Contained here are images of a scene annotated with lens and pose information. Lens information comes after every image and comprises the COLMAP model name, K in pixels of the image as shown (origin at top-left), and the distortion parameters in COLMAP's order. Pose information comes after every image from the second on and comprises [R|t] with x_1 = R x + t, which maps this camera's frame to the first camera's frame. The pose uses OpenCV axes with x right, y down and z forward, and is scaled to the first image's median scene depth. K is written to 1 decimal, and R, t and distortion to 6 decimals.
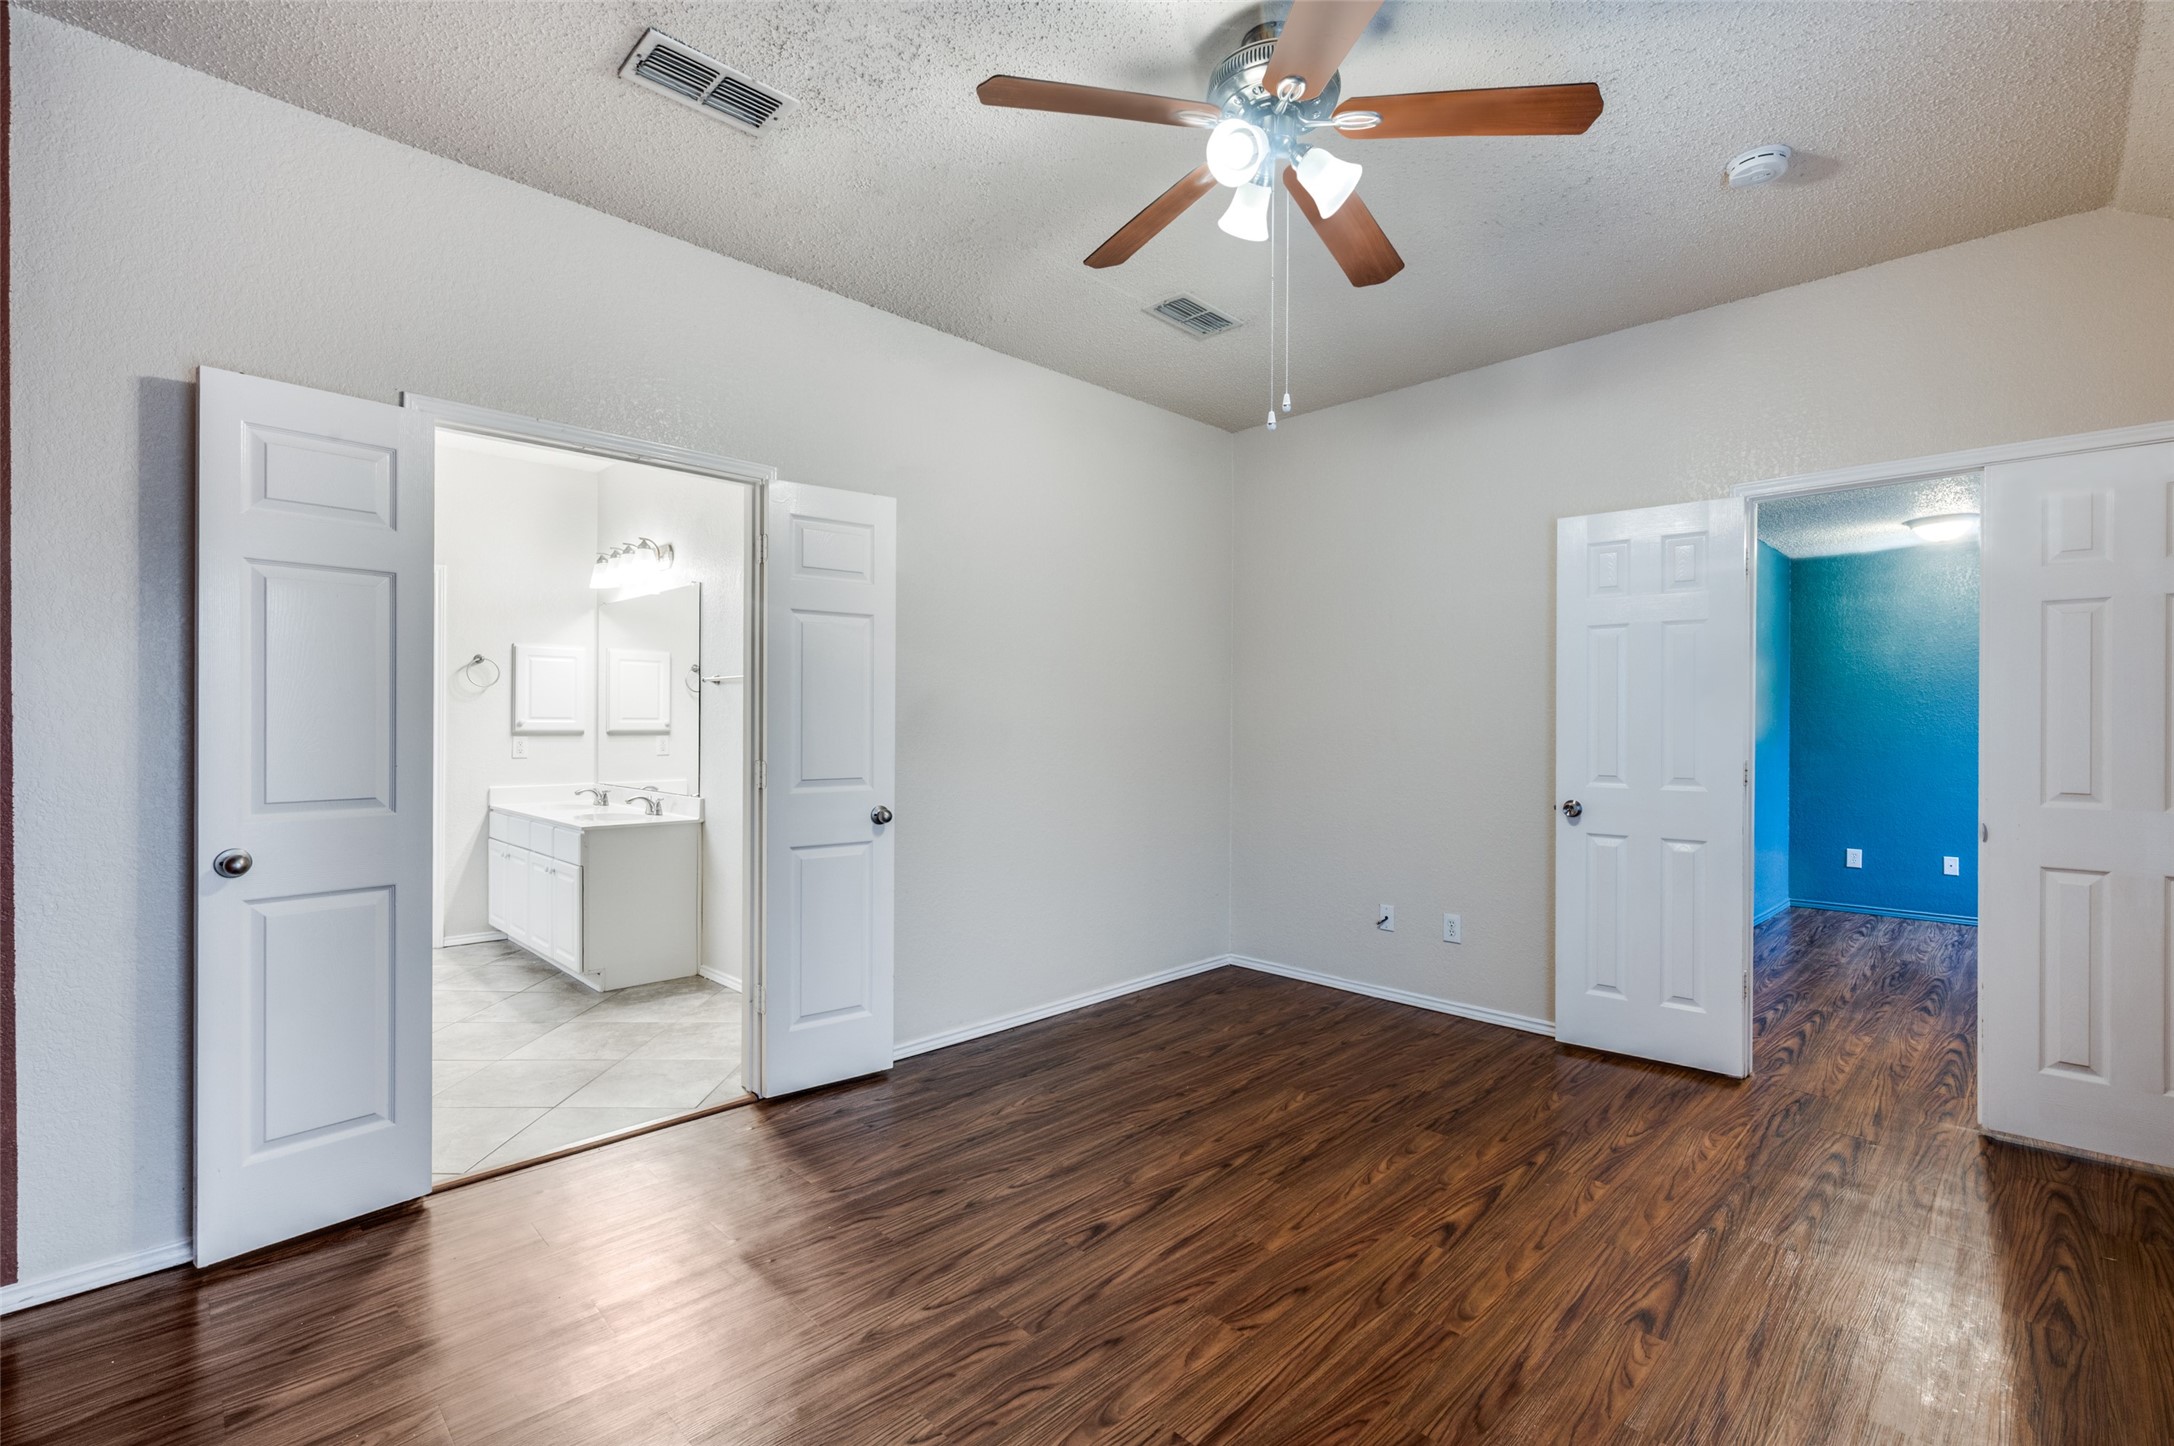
lens RADIAL K [[979.5, 0, 1087.0], [0, 979.5, 723.0], [0, 0, 1]] dist [0.002519, 0.000284]
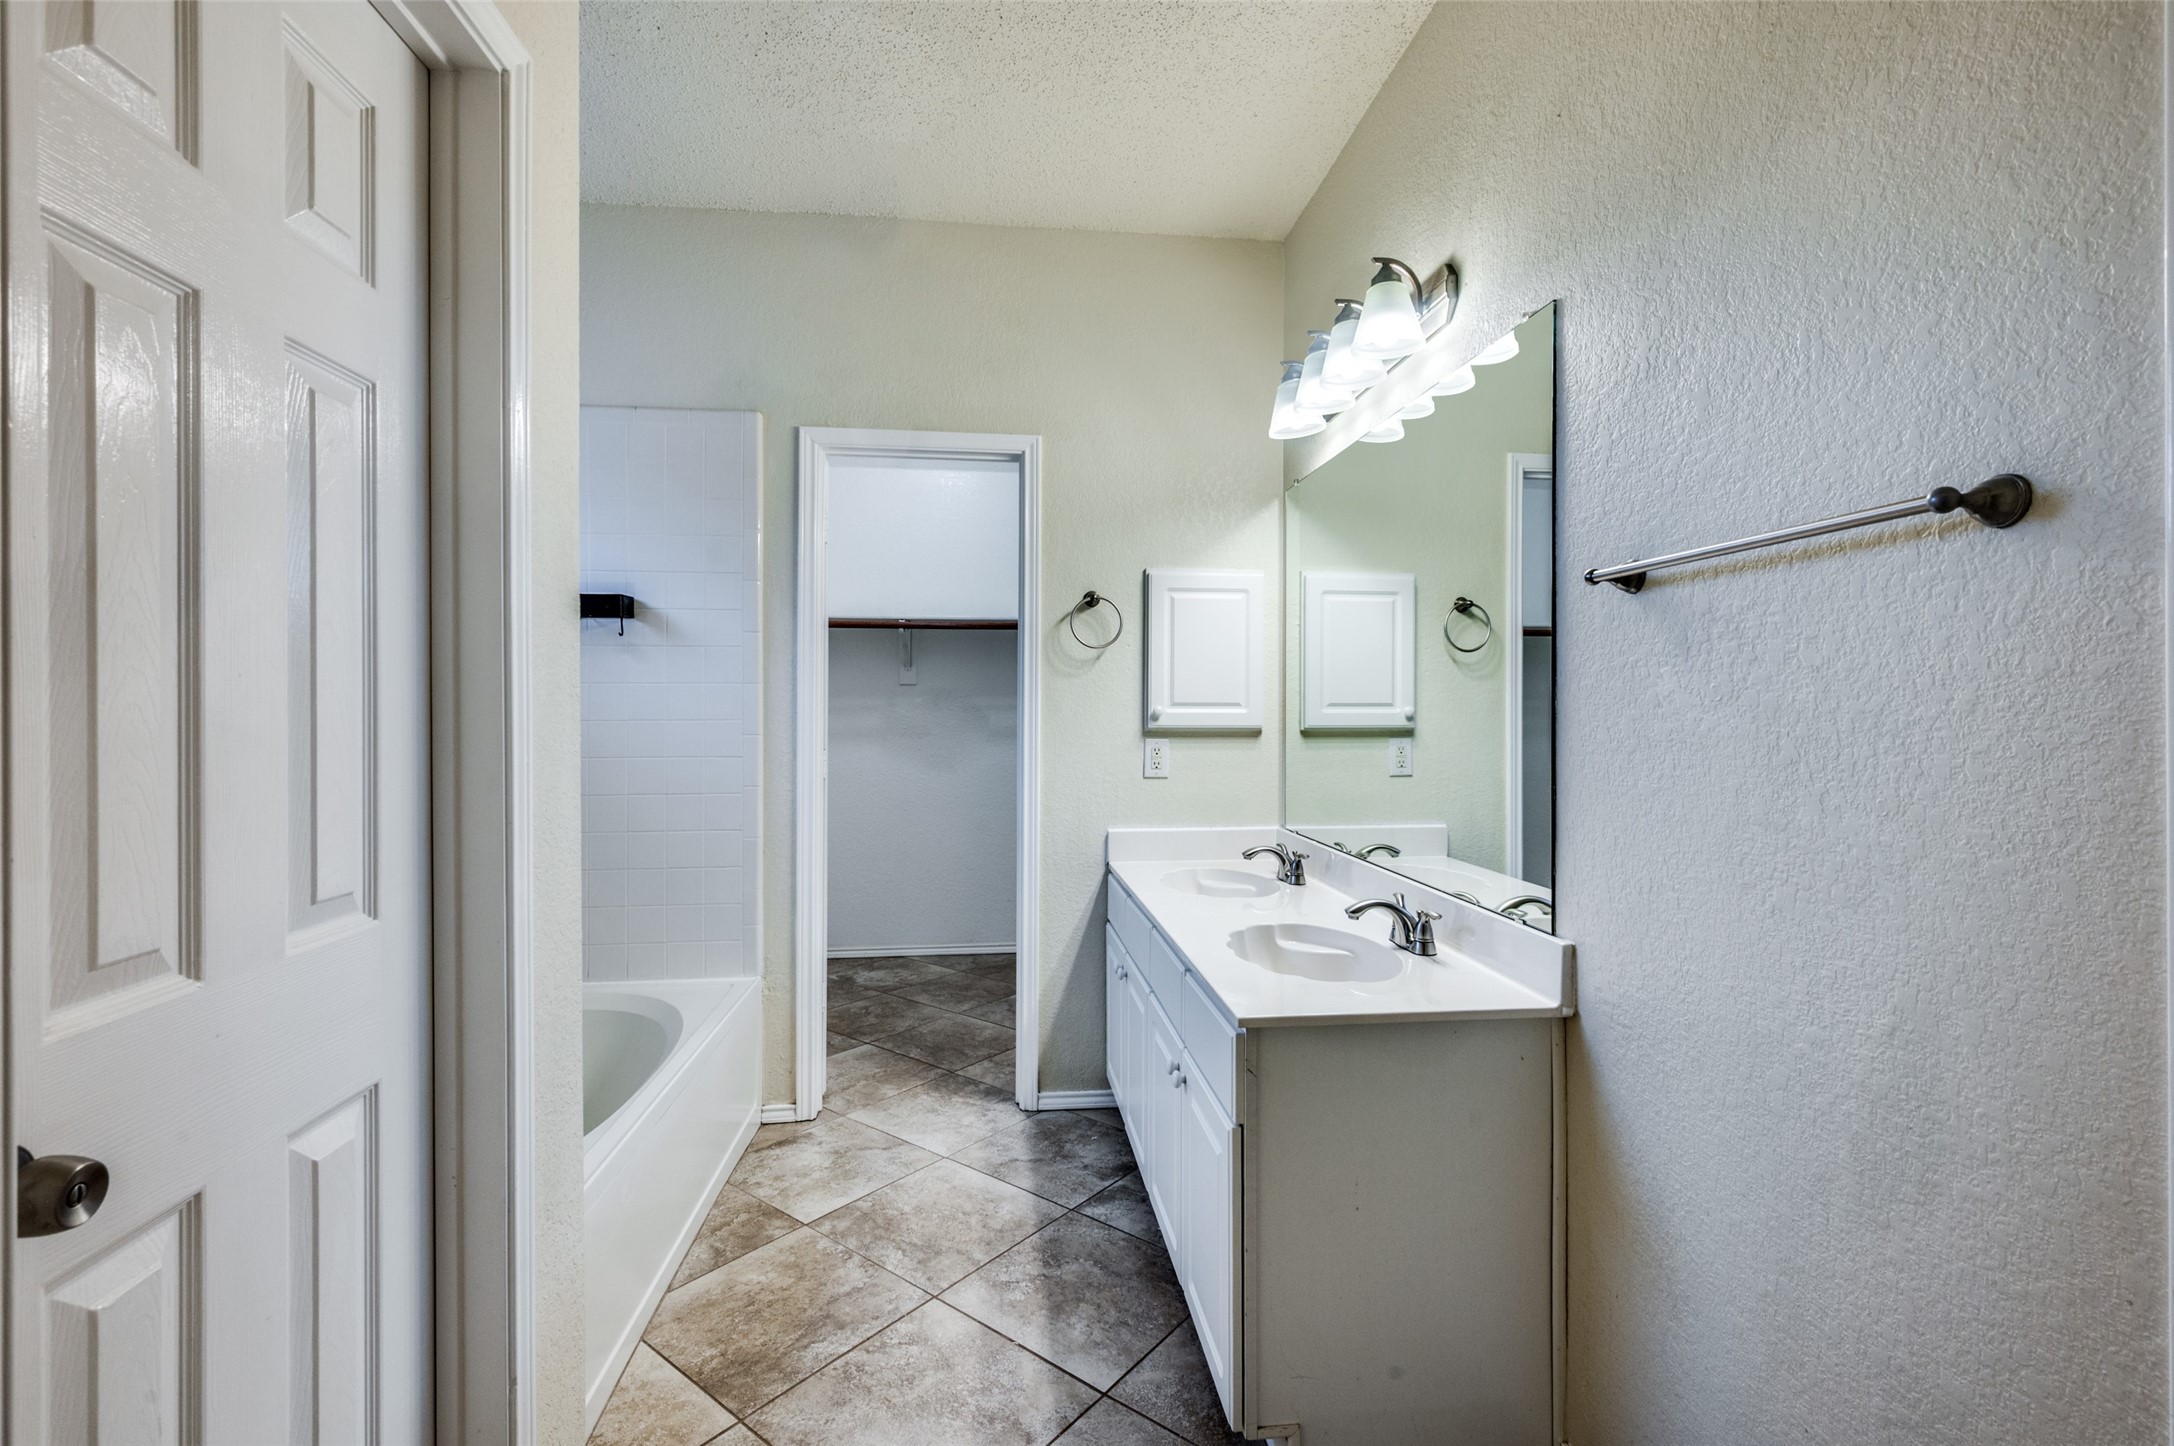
lens RADIAL K [[972.0, 0, 1093.8], [0, 972.0, 703.2], [0, 0, 1]] dist [-0.000221, 0.000254]
pose [[0.789224, -0.003937, -0.614093, -0.282482], [0.001185, 0.999987, -0.004888, -0.003636], [0.614105, 0.003130, 0.789218, 0.571085]]
